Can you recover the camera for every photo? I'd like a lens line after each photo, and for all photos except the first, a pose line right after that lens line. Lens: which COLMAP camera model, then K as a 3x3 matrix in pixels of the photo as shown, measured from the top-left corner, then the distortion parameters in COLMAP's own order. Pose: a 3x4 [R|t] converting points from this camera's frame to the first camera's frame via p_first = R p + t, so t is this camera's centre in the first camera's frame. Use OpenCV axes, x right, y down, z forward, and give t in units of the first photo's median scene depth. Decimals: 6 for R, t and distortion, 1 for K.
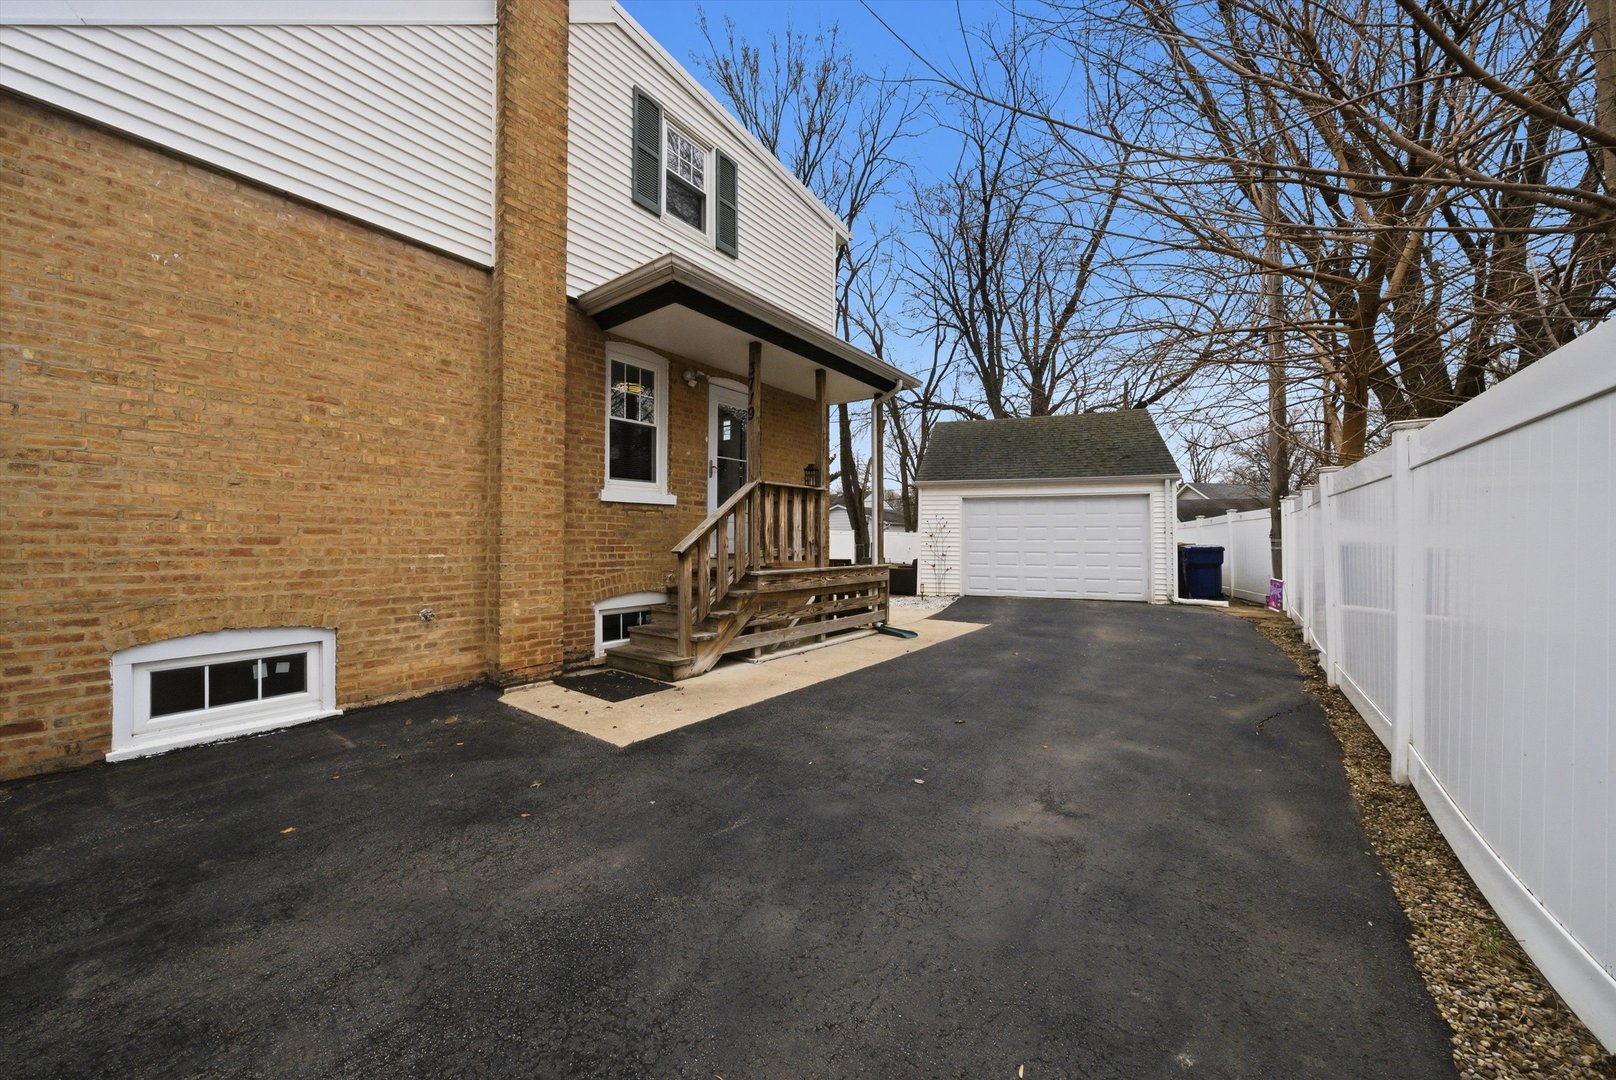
lens RADIAL K [[553.4, 0, 803.2], [0, 553.4, 532.9], [0, 0, 1]] dist [-0.017584, 0.006301]
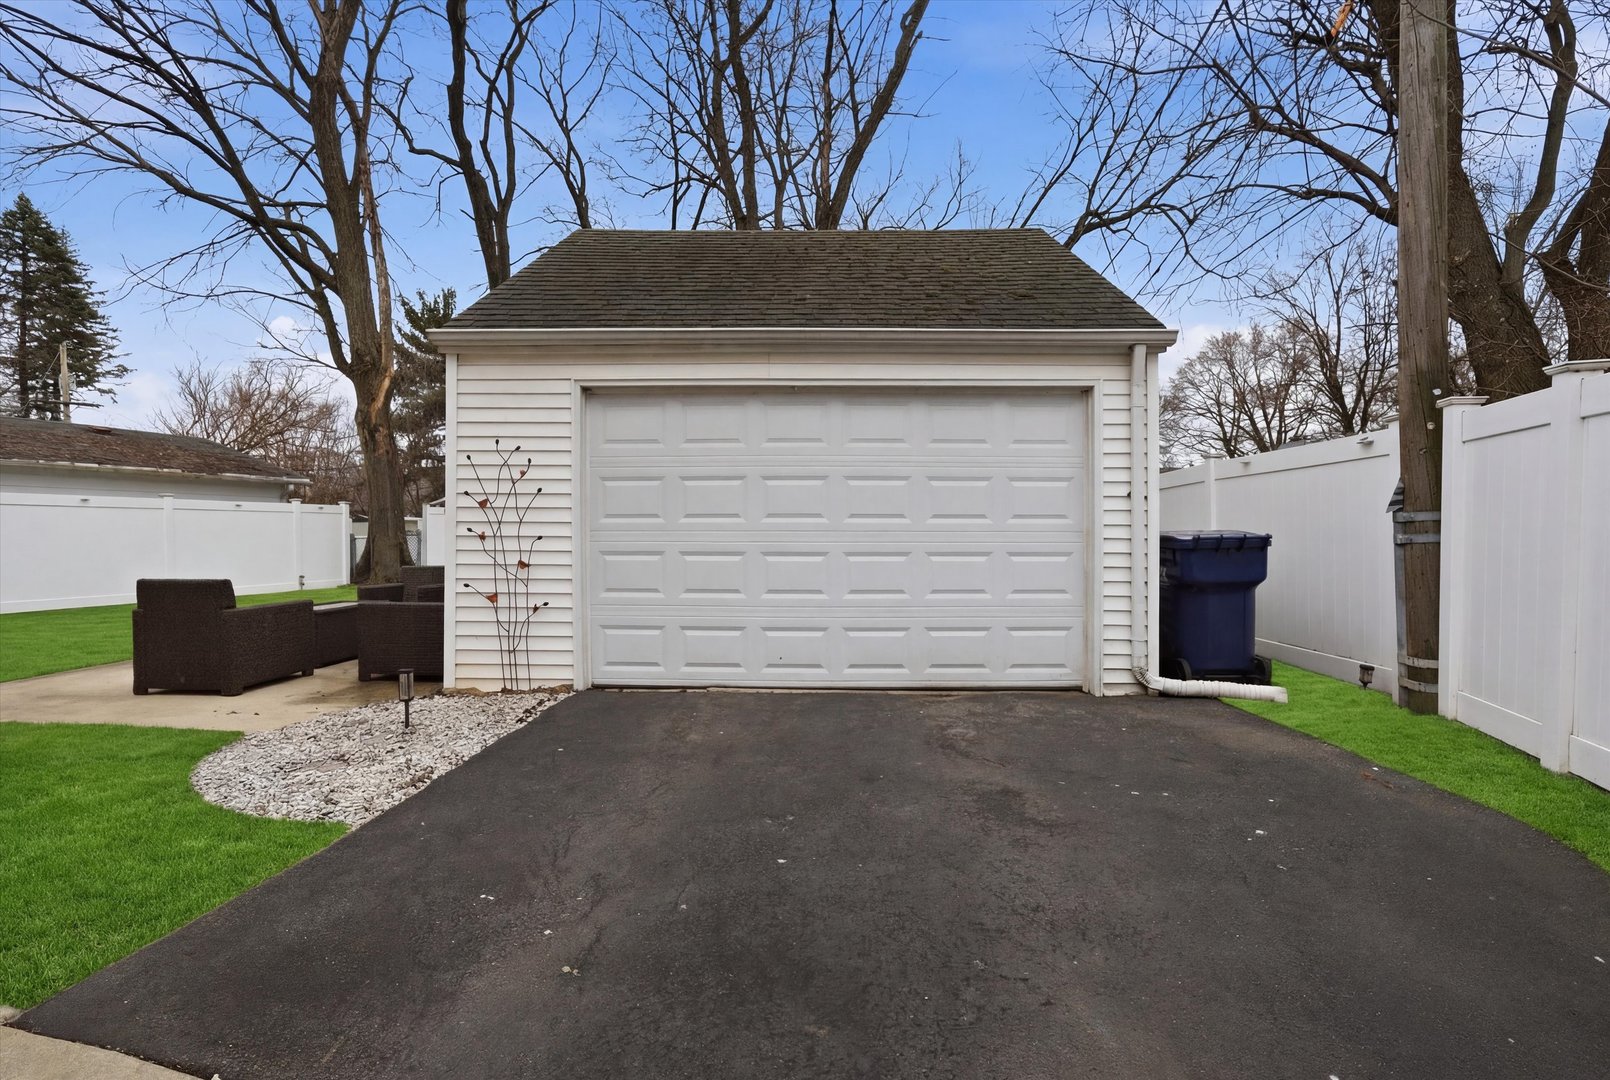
lens RADIAL K [[551.4, 0, 800.2], [0, 551.4, 532.9], [0, 0, 1]] dist [-0.017584, 0.006301]
pose [[0.950762, -0.001762, 0.309917, 0.339163], [-0.003803, 0.999842, 0.017350, 0.017633], [-0.309898, -0.017674, 0.950605, 0.716604]]
